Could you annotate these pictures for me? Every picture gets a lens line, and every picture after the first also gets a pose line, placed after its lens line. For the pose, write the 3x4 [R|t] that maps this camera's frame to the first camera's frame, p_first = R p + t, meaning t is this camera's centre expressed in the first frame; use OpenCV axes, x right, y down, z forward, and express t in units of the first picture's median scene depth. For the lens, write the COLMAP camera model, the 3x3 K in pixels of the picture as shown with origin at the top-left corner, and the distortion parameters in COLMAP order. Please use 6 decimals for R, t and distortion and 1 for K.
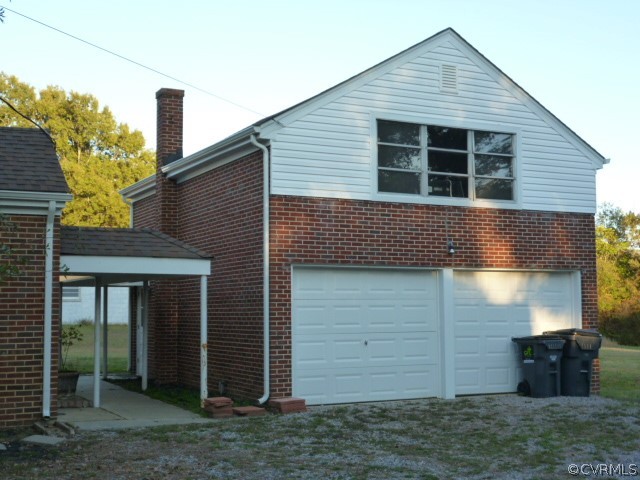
lens RADIAL K [[890.4, 0, 319.4], [0, 890.4, 243.1], [0, 0, 1]] dist [0.002840, 0.000000]
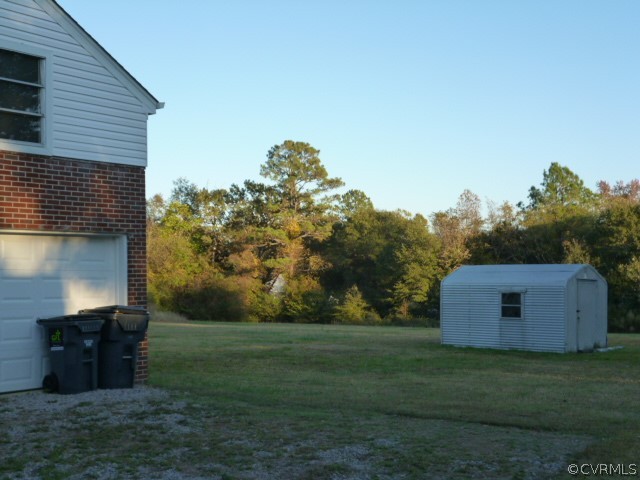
lens RADIAL K [[890.4, 0, 320.1], [0, 890.4, 240.1], [0, 0, 1]] dist [0.002840, 0.000000]
pose [[0.894464, 0.008328, 0.447062, 0.087593], [-0.018418, 0.999664, 0.018228, 0.017832], [-0.446760, -0.024538, 0.894317, 0.188617]]
